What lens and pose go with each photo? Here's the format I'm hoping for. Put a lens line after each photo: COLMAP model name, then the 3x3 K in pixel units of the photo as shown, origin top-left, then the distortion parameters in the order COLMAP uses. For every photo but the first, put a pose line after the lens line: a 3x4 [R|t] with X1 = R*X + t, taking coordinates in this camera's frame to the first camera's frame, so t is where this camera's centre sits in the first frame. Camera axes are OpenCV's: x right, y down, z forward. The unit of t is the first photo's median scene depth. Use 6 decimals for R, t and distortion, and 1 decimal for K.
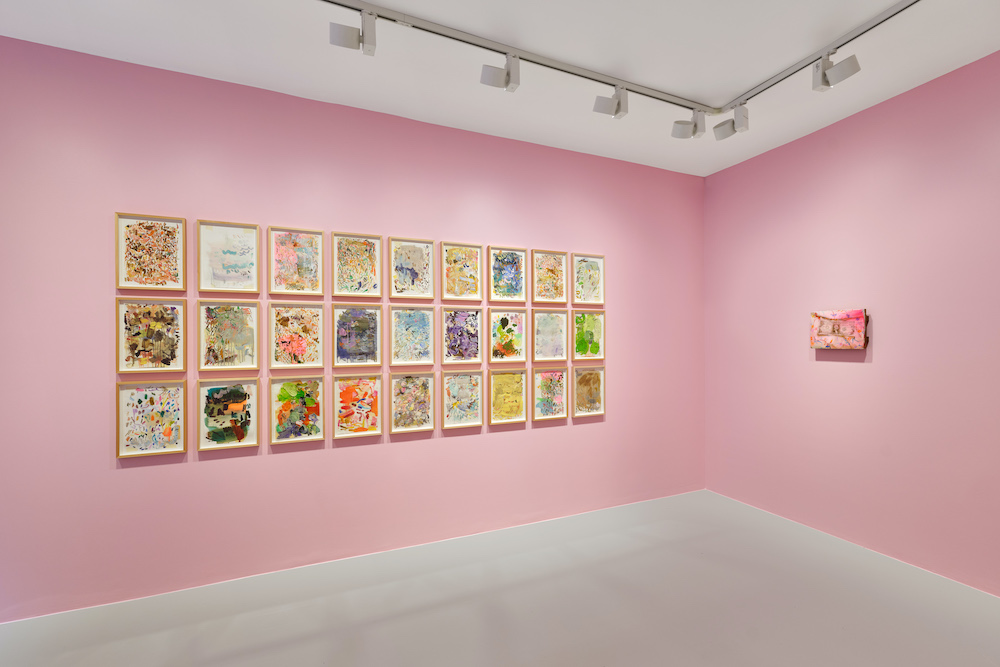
lens RADIAL K [[433.4, 0, 503.8], [0, 433.4, 337.4], [0, 0, 1]] dist [0.000233, -0.000949]
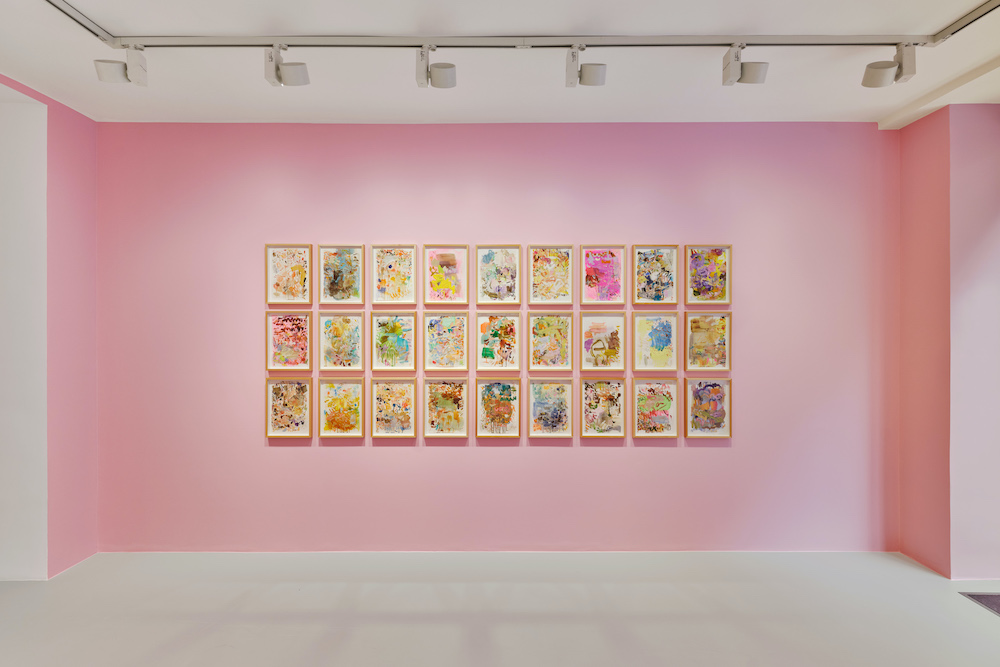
lens RADIAL K [[433.4, 0, 499.9], [0, 433.4, 332.8], [0, 0, 1]] dist [0.000233, -0.000949]
pose [[0.919463, -0.004795, -0.393148, 0.221639], [-0.004613, 0.999725, -0.022981, -0.001123], [0.393150, 0.022944, 0.919188, 0.092720]]
